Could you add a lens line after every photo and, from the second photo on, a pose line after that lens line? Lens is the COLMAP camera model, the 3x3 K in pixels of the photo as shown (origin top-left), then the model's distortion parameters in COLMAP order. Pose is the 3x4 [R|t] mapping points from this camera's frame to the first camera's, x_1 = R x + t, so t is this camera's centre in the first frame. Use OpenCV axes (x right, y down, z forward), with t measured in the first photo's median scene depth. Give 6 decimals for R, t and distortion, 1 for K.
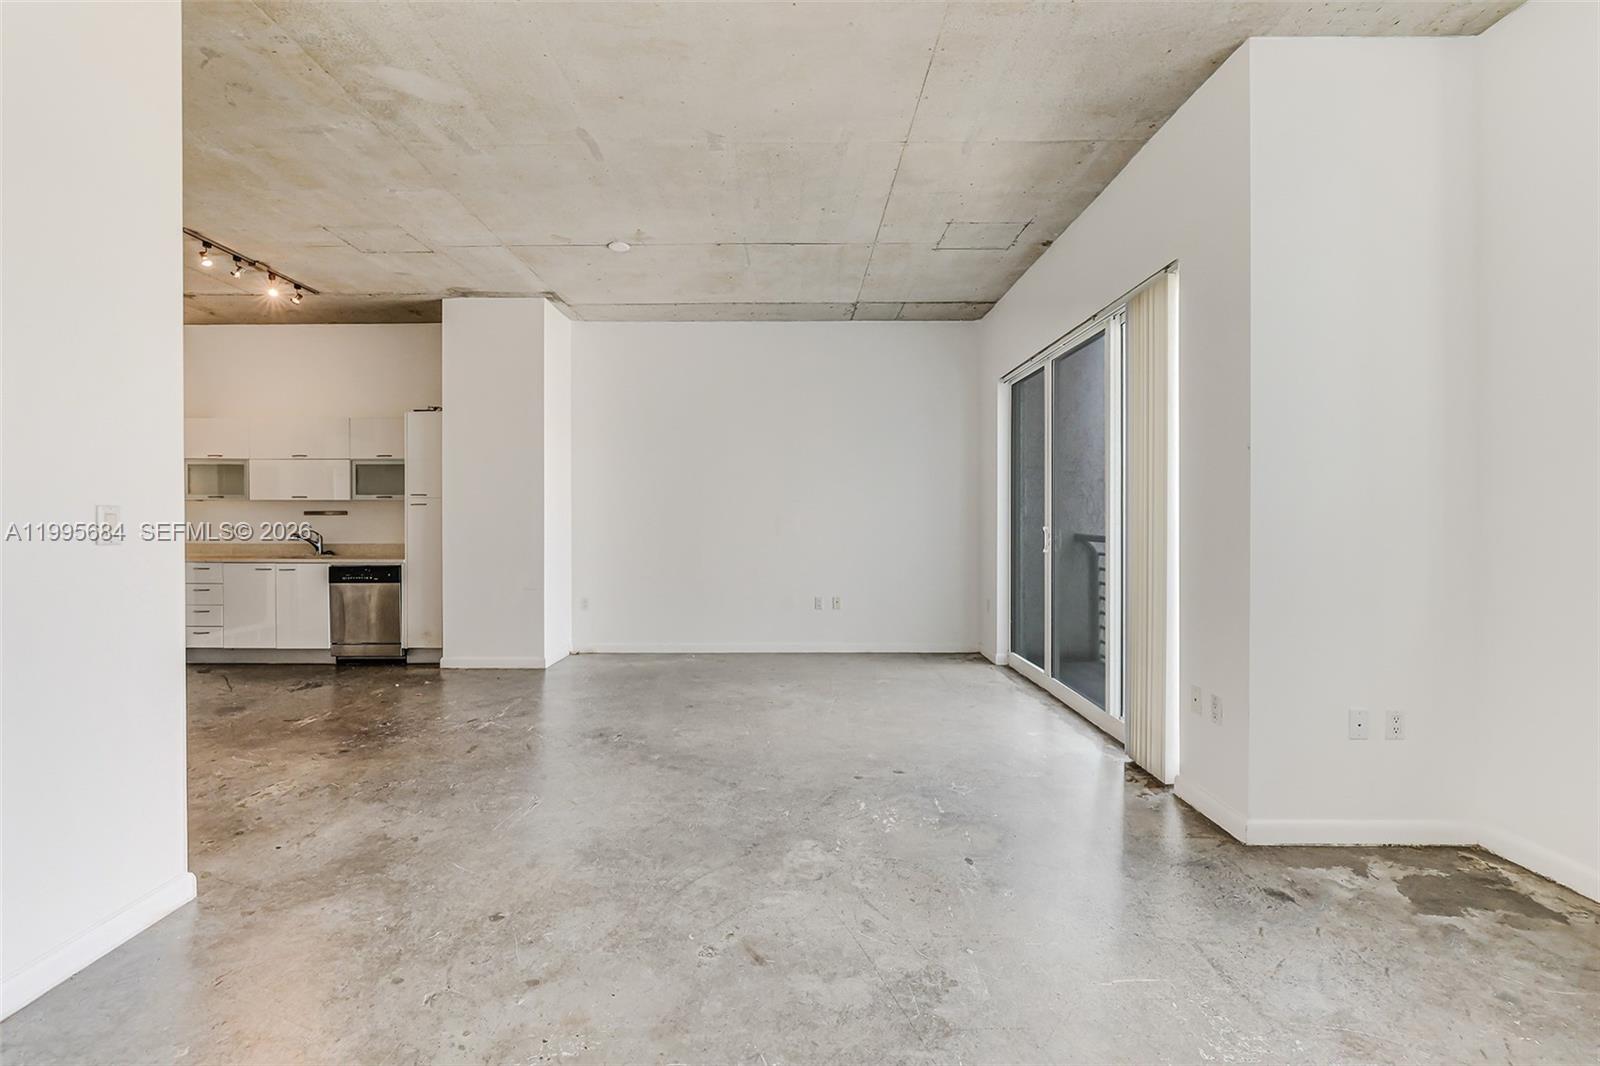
lens RADIAL K [[684.8, 0, 782.2], [0, 684.8, 522.2], [0, 0, 1]] dist [-0.002568, 0.000803]
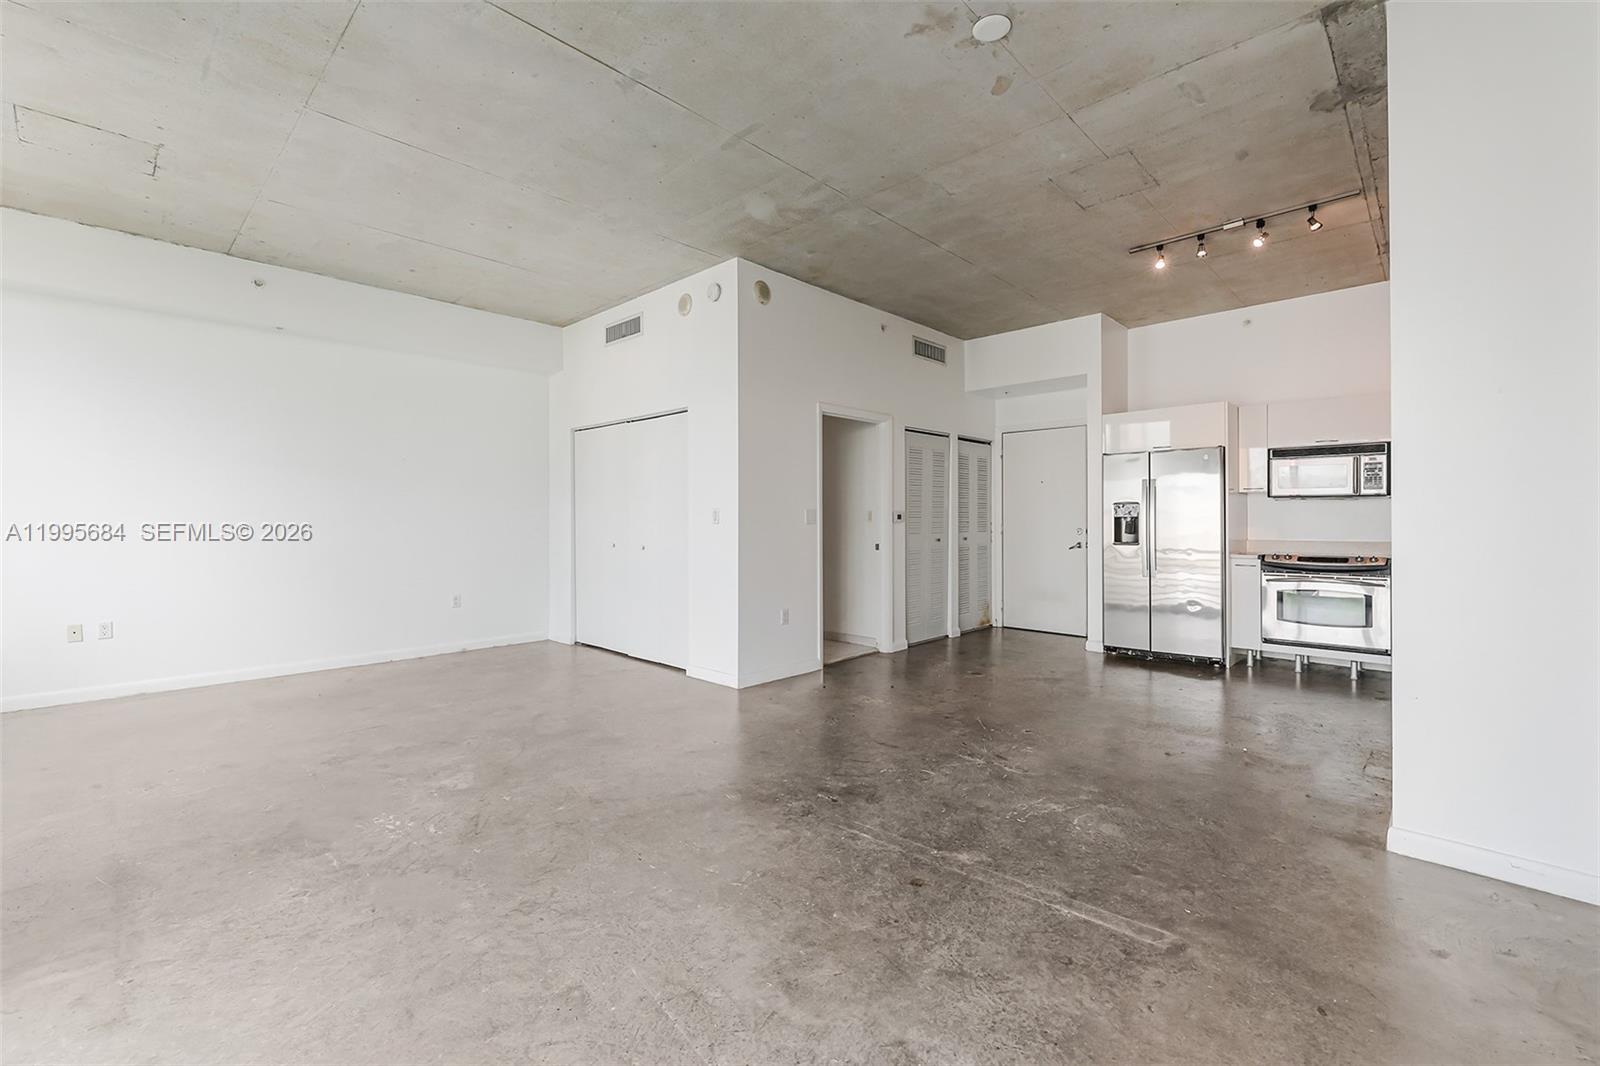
lens RADIAL K [[676.5, 0, 782.9], [0, 676.5, 516.3], [0, 0, 1]] dist [-0.000729, 0.000162]
pose [[-0.690114, -0.001263, -0.723700, 0.261577], [-0.002324, 0.999997, 0.000470, 0.001818], [0.723697, 0.002006, -0.690115, 1.151228]]
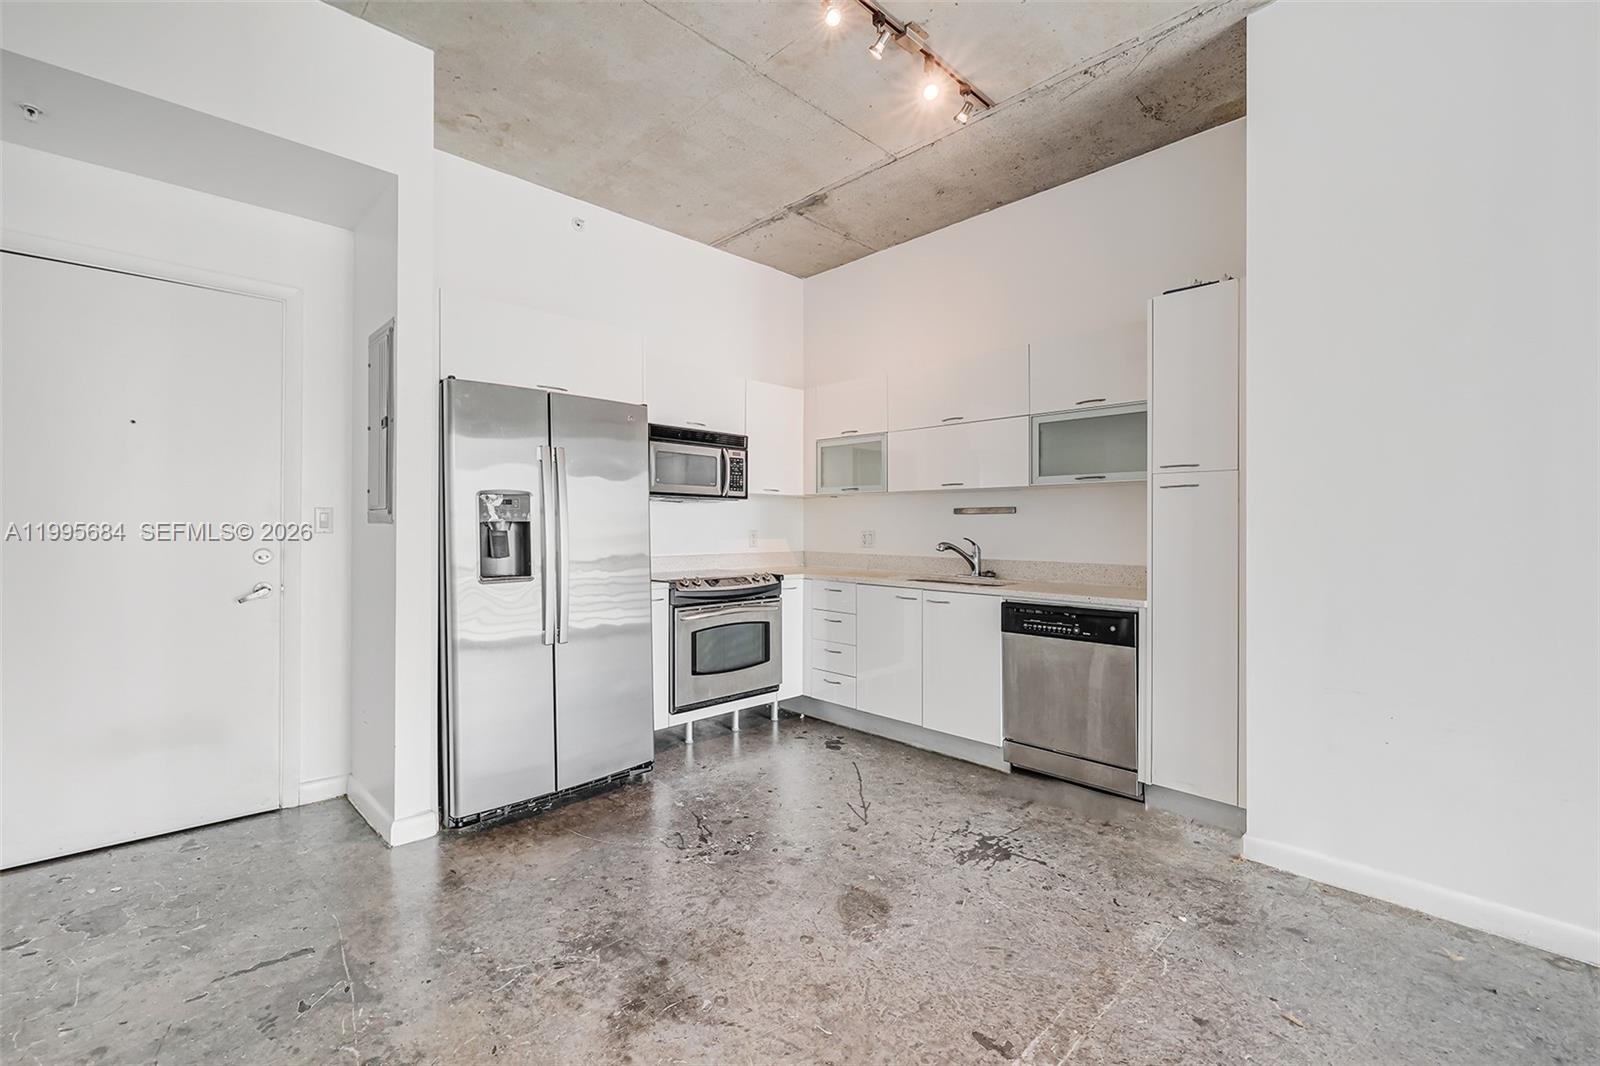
lens RADIAL K [[679.3, 0, 786.3], [0, 679.3, 521.5], [0, 0, 1]] dist [0.000028, 0.000269]
pose [[0.700904, -0.002246, -0.713252, -0.445817], [-0.007205, 0.999922, -0.010228, 0.005561], [0.713219, 0.012308, 0.700833, 0.551055]]
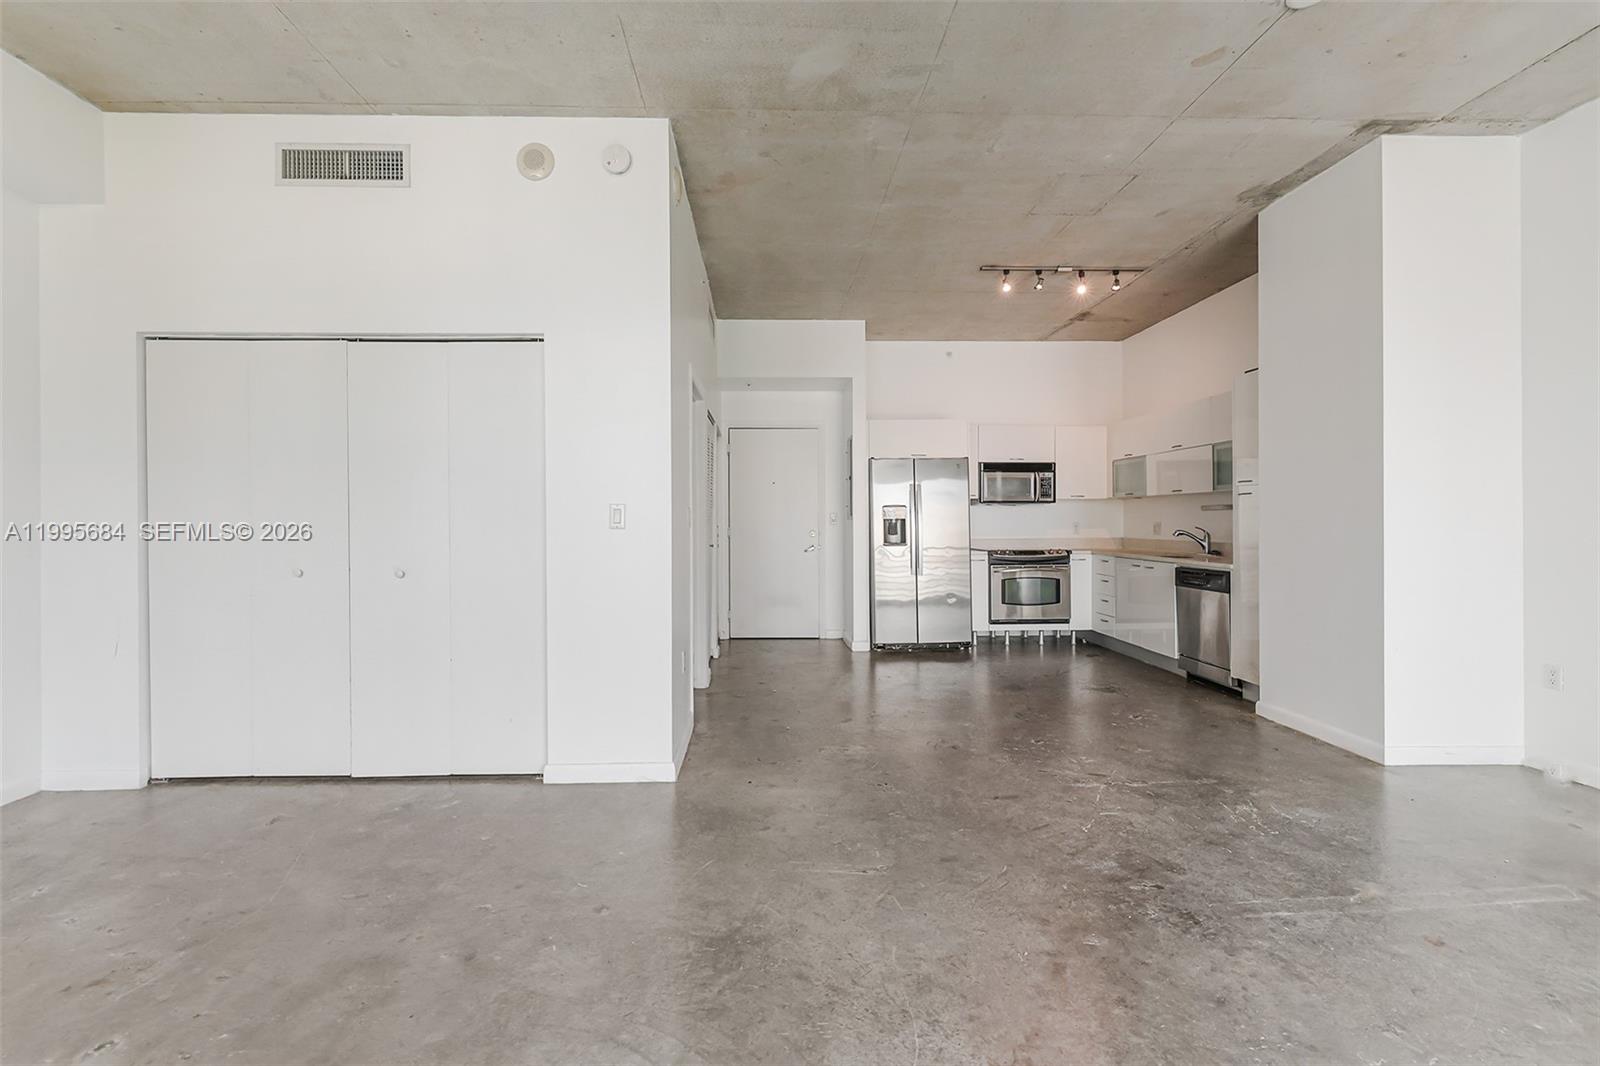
lens RADIAL K [[690.2, 0, 784.9], [0, 690.2, 520.5], [0, 0, 1]] dist [-0.000525, 0.000147]
pose [[0.040960, -0.000372, -0.999161, 0.253389], [-0.001759, 0.999998, -0.000444, 0.005881], [0.999159, 0.001776, 0.040959, 0.522374]]
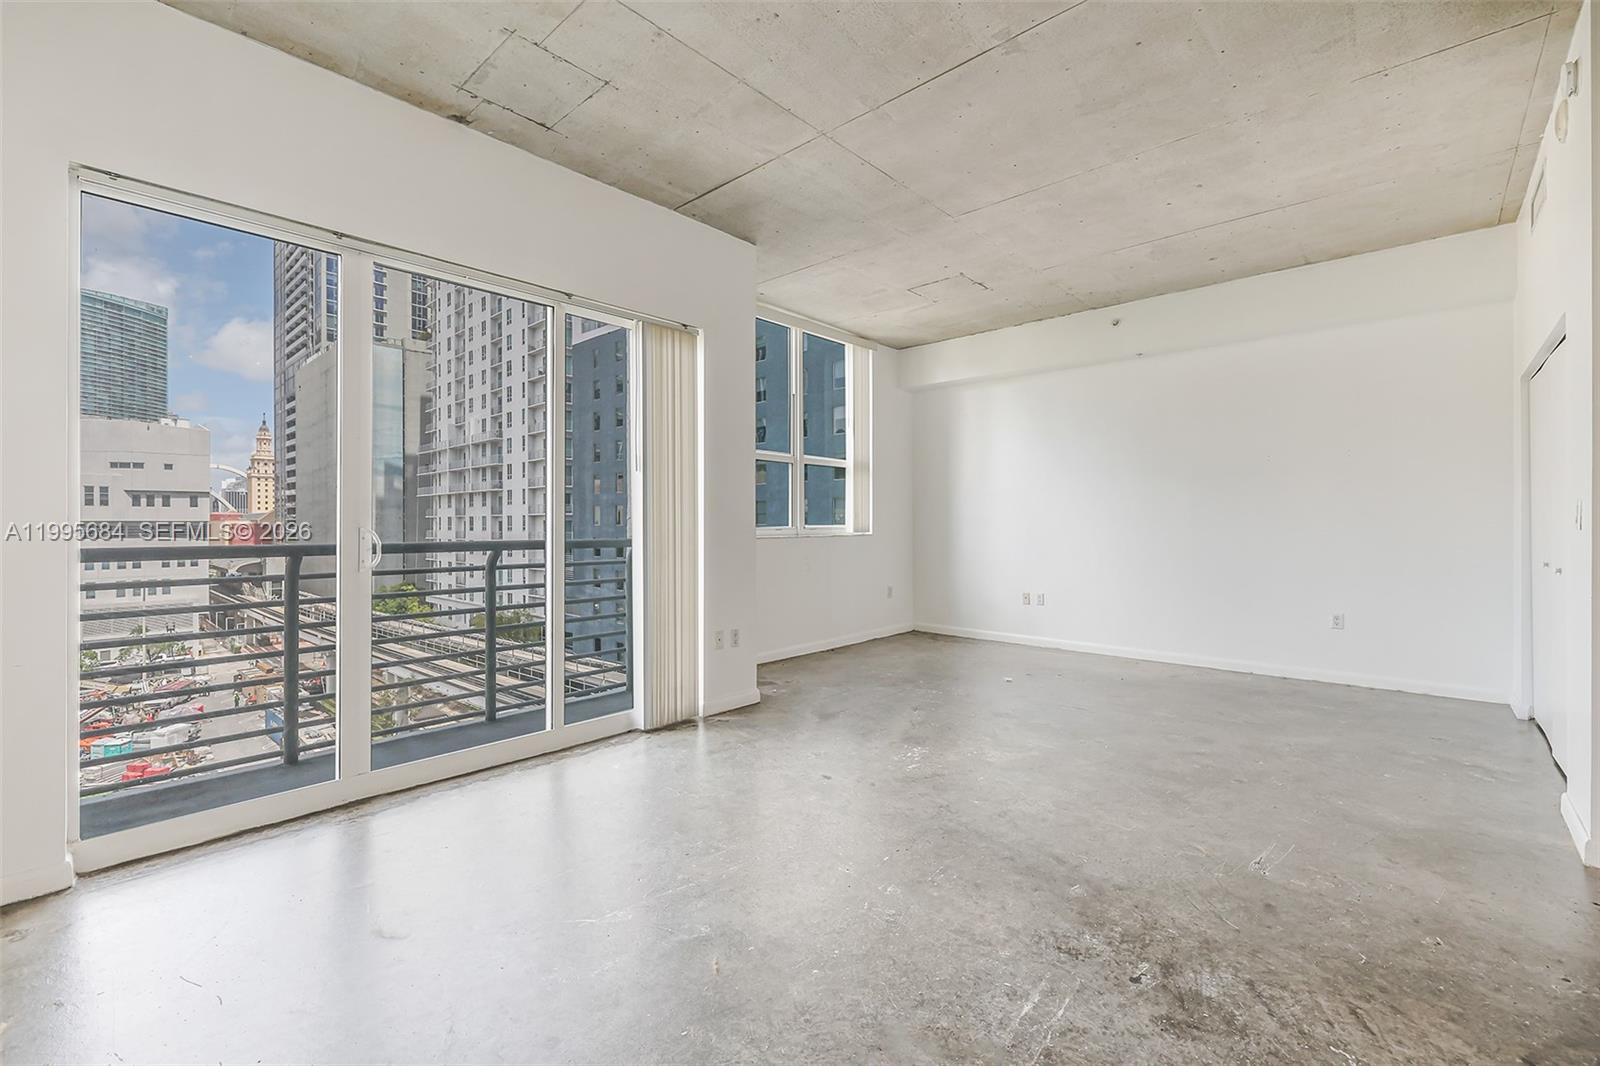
lens RADIAL K [[681.4, 0, 790.2], [0, 681.4, 525.0], [0, 0, 1]] dist [-0.000823, 0.000038]
pose [[-0.740917, 0.001839, 0.671594, -0.293264], [0.008067, 0.999948, 0.006161, 0.002067], [-0.671548, 0.009983, -0.740893, 1.169267]]
